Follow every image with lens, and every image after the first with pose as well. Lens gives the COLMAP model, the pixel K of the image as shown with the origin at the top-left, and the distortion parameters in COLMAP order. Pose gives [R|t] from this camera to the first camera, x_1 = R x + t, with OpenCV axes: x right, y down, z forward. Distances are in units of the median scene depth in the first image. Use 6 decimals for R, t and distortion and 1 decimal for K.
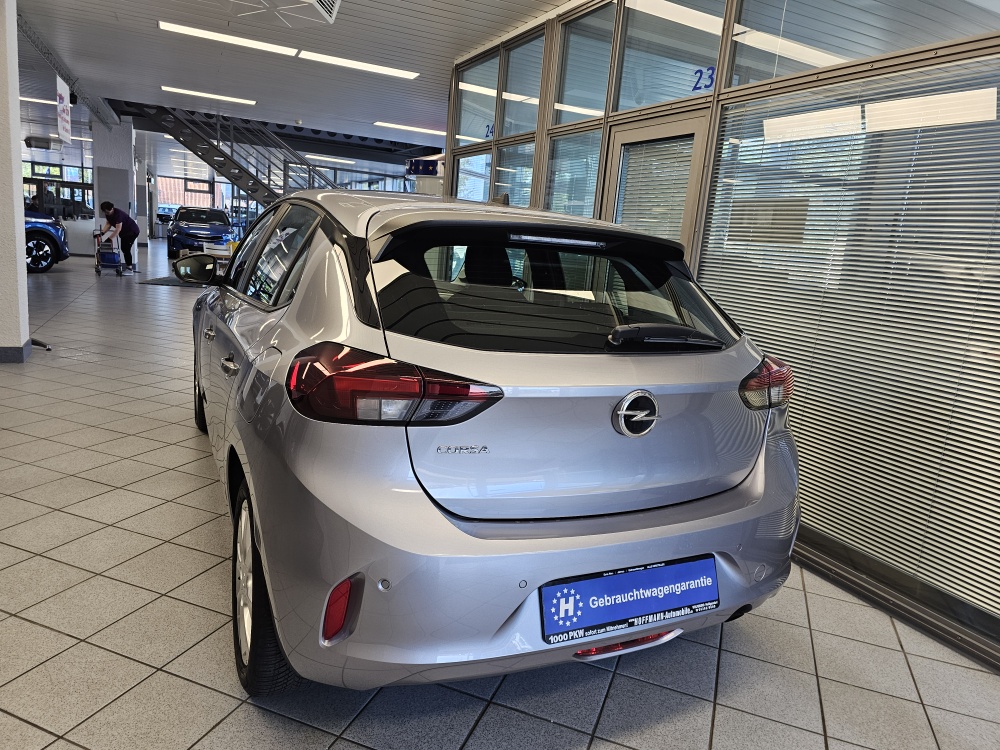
lens RADIAL K [[656.1, 0, 520.5], [0, 656.1, 375.8], [0, 0, 1]] dist [0.065031, -0.058844]
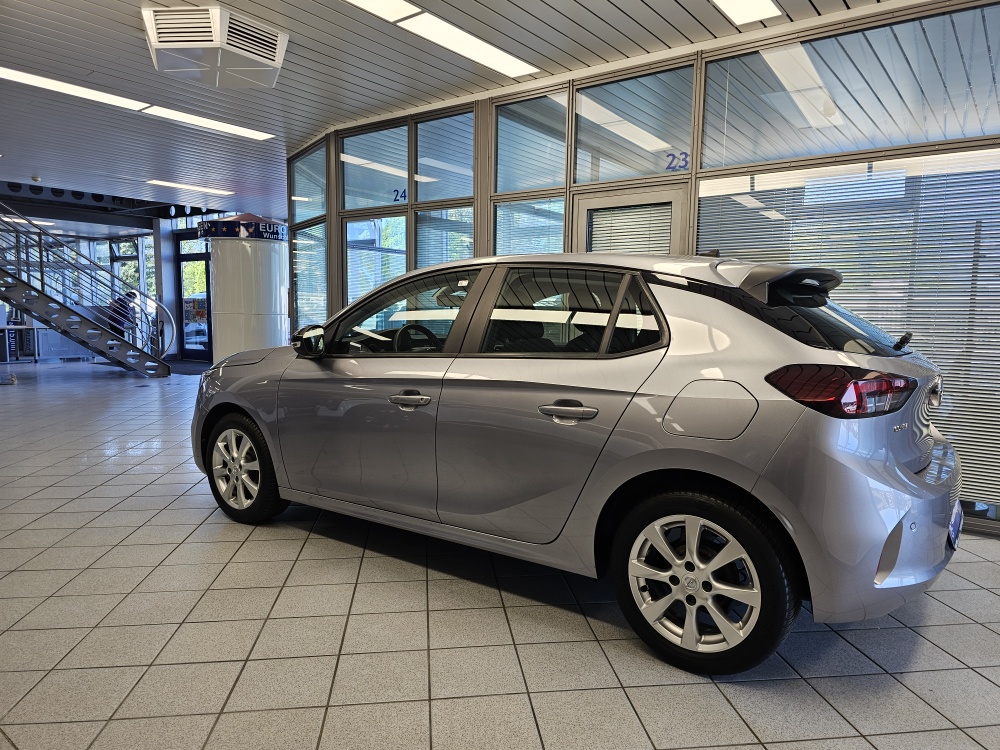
lens RADIAL K [[656.1, 0, 520.5], [0, 656.1, 375.8], [0, 0, 1]] dist [0.065031, -0.058844]
pose [[0.884615, -0.116771, 0.451466, -0.165017], [0.152725, 0.987294, -0.043892, -0.006067], [-0.440604, 0.107778, 0.891208, 0.007511]]
